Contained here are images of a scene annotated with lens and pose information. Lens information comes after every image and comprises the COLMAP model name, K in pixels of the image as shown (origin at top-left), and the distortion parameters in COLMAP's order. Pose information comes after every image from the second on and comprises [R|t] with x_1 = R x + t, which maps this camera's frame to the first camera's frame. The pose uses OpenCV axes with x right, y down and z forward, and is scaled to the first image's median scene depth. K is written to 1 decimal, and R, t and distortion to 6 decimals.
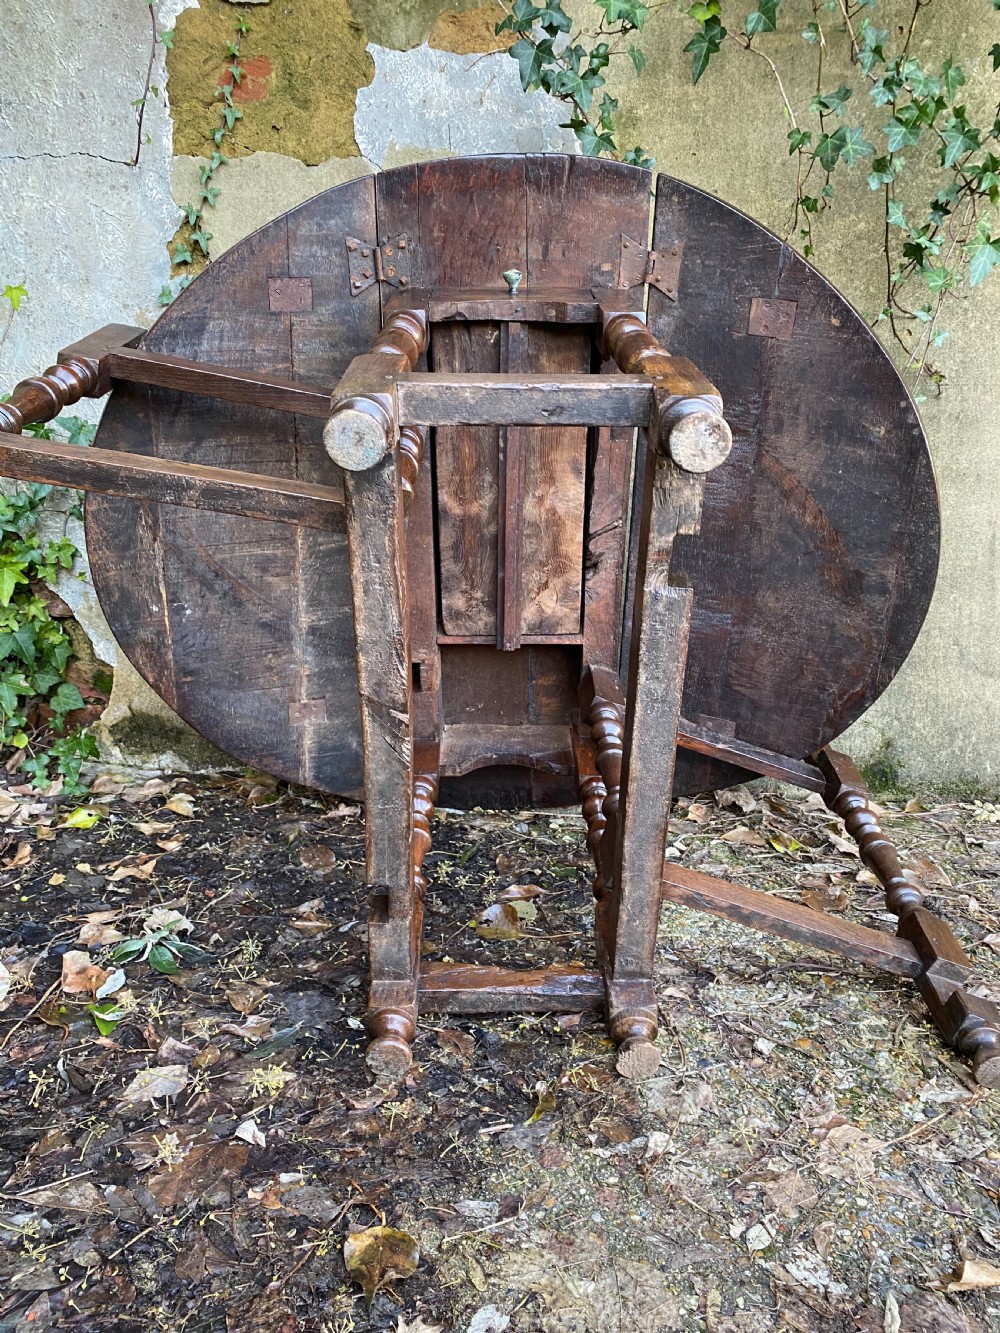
lens RADIAL K [[1027.4, 0, 503.0], [0, 1027.4, 659.7], [0, 0, 1]] dist [0.009722, -0.003074]
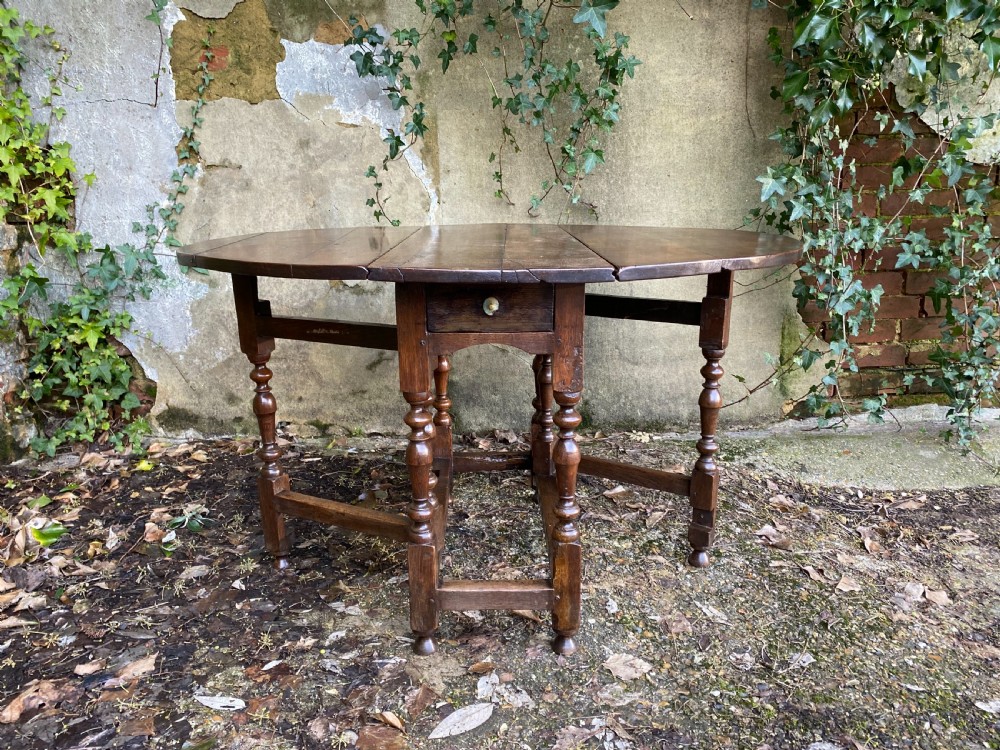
lens RADIAL K [[770.7, 0, 502.2], [0, 770.7, 373.5], [0, 0, 1]] dist [0.009722, -0.003074]
pose [[0.996058, -0.048470, 0.074294, 0.141276], [0.047354, 0.998738, 0.016719, -0.002426], [-0.075010, -0.013135, 0.997096, -0.449607]]
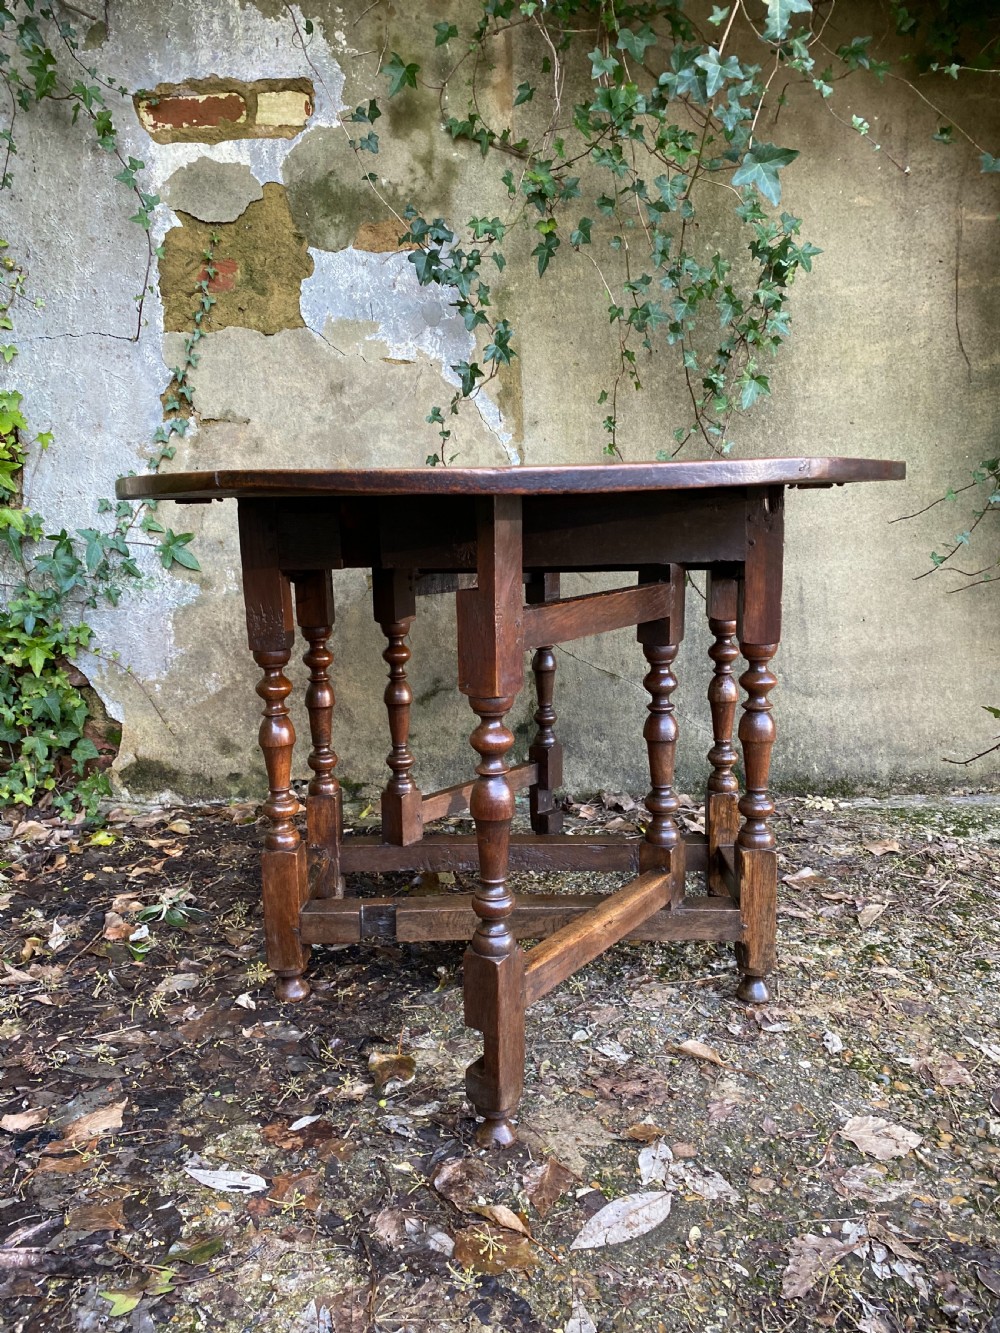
lens RADIAL K [[1027.4, 0, 498.4], [0, 1027.4, 658.4], [0, 0, 1]] dist [0.009722, -0.003074]
pose [[0.998647, -0.046318, 0.023641, 0.065019], [0.048221, 0.994995, -0.087515, 0.073093], [-0.019469, 0.088536, 0.995883, -0.321214]]
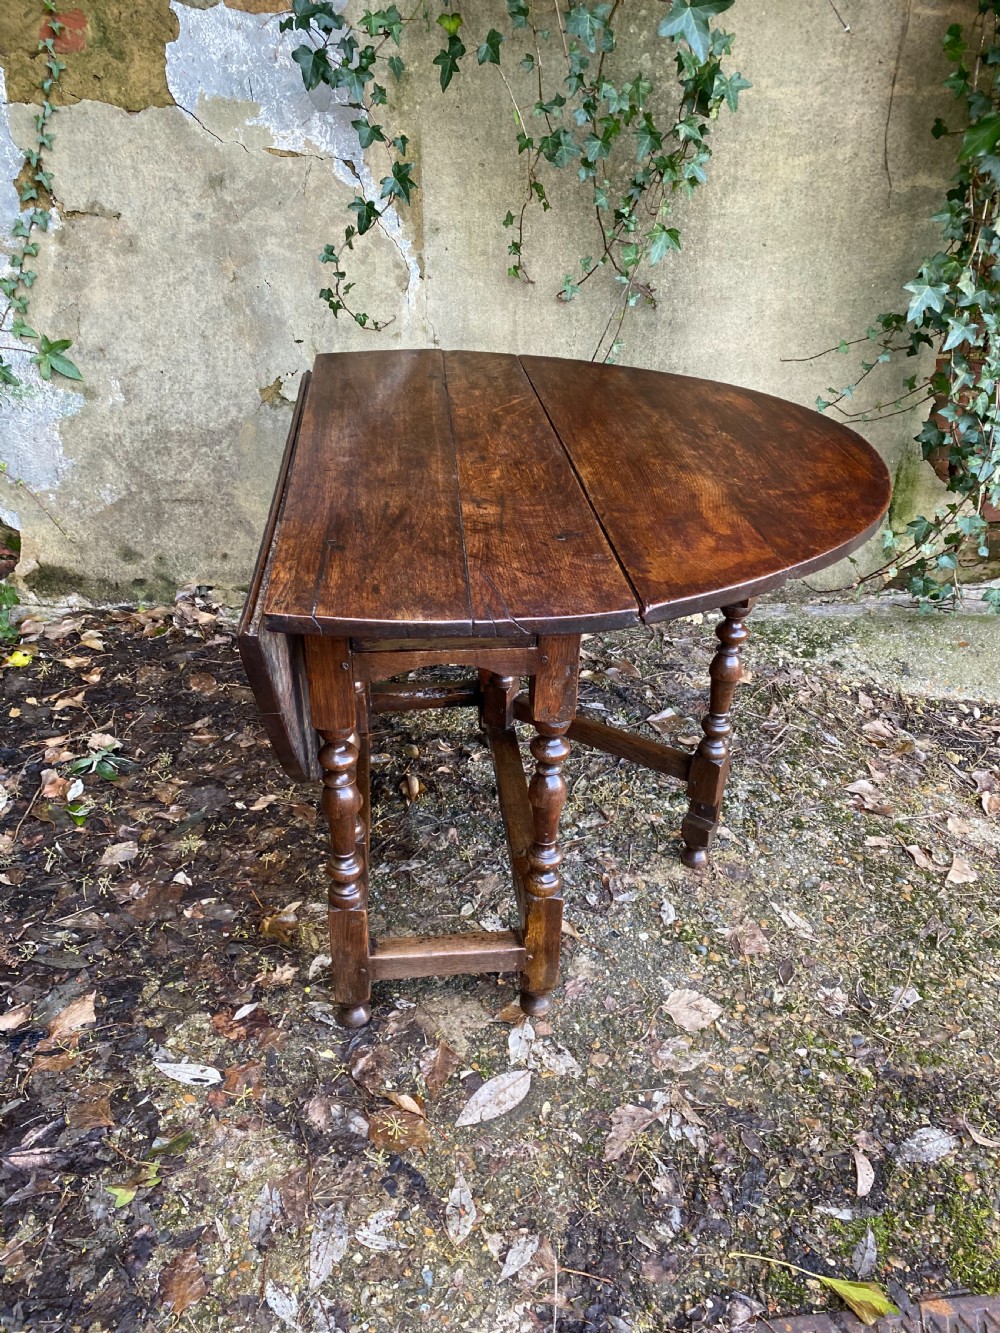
lens RADIAL K [[1027.4, 0, 496.6], [0, 1027.4, 659.4], [0, 0, 1]] dist [0.009722, -0.003074]
pose [[0.993229, -0.056175, 0.101685, 0.076211], [0.024223, 0.956220, 0.291645, -0.237089], [-0.113617, -0.287207, 0.951106, -0.369258]]
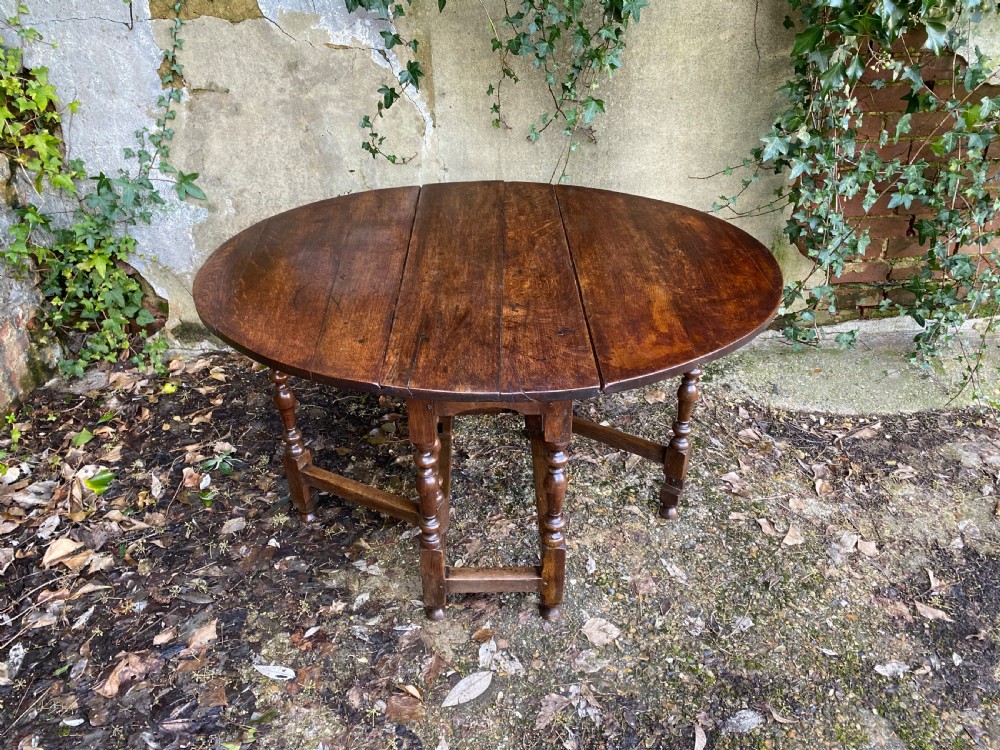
lens RADIAL K [[770.7, 0, 501.9], [0, 770.7, 368.8], [0, 0, 1]] dist [0.009722, -0.003074]
pose [[0.995778, -0.066934, 0.062810, 0.151365], [0.043428, 0.946405, 0.320048, -0.356019], [-0.080866, -0.315969, 0.945317, -0.485121]]
